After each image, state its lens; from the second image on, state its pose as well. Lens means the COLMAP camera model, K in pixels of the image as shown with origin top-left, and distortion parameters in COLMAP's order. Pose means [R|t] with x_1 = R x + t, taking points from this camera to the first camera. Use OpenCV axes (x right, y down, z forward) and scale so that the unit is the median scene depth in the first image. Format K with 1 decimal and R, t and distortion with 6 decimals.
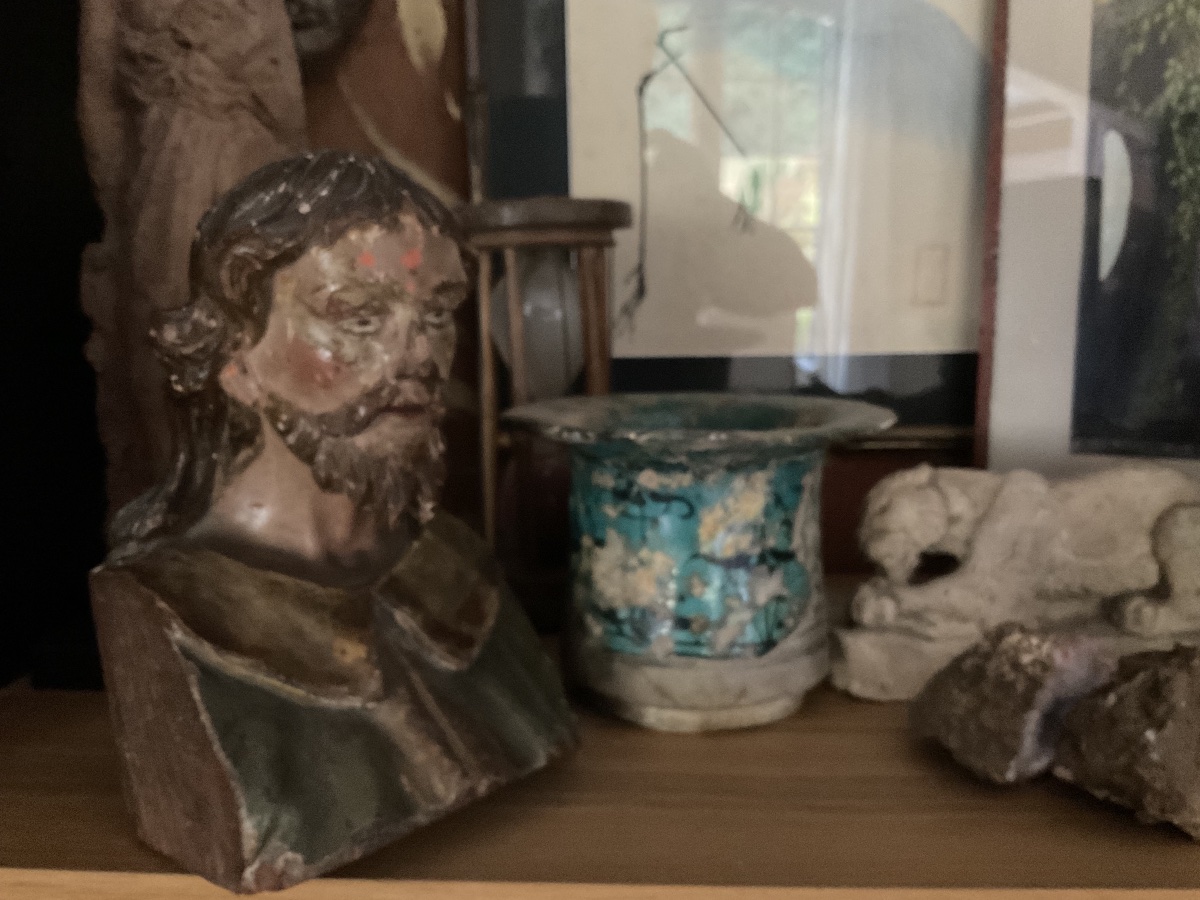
lens RADIAL K [[1013.9, 0, 605.7], [0, 1013.9, 445.1], [0, 0, 1]] dist [-0.030455, -0.048874]
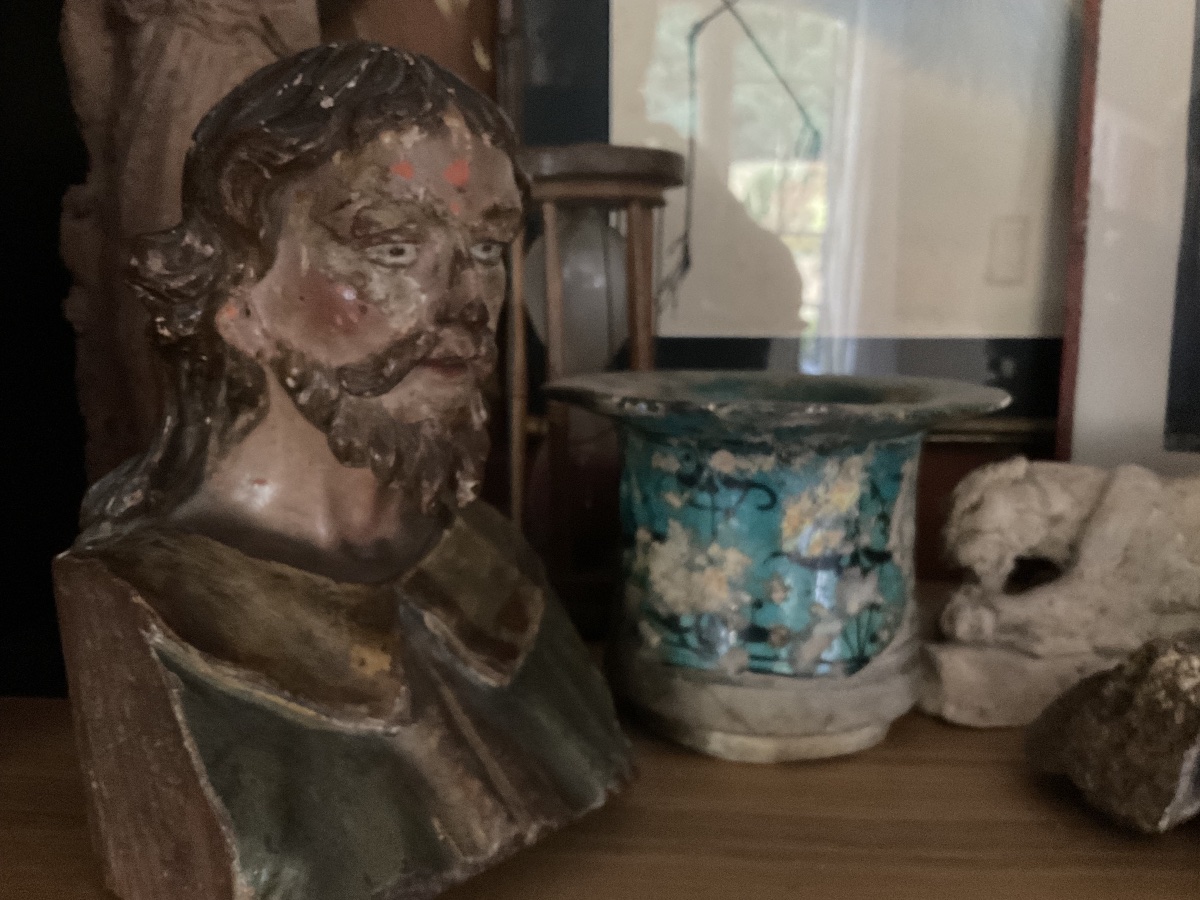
lens RADIAL K [[1013.9, 0, 591.9], [0, 1013.9, 450.6], [0, 0, 1]] dist [-0.030455, -0.048874]
pose [[0.999781, 0.017541, -0.011443, -0.062686], [-0.017538, 0.999846, 0.000348, 0.028331], [0.011447, -0.000148, 0.999934, 0.173654]]
